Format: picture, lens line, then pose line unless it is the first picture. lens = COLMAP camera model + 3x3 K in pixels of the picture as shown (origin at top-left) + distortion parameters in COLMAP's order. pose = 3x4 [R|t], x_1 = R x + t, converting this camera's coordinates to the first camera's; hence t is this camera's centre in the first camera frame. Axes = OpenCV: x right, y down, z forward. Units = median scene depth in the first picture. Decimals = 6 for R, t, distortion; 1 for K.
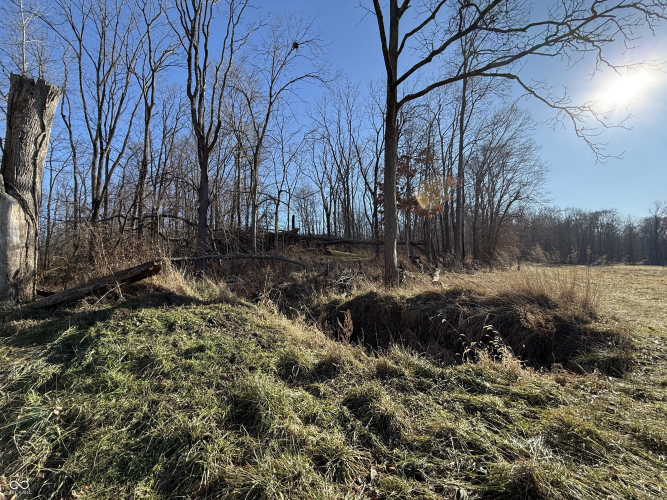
lens RADIAL K [[266.1, 0, 332.2], [0, 266.1, 251.2], [0, 0, 1]] dist [-0.000369, 0.000332]
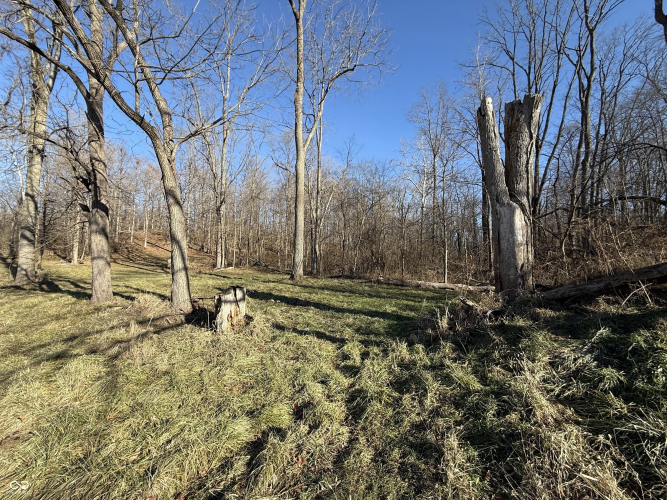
lens RADIAL K [[266.1, 0, 331.8], [0, 266.1, 251.6], [0, 0, 1]] dist [-0.000369, 0.000332]
pose [[0.216793, -0.015346, -0.976097, -0.206175], [0.037210, 0.999280, -0.007446, -0.005992], [0.975508, -0.034707, 0.217208, -0.084812]]
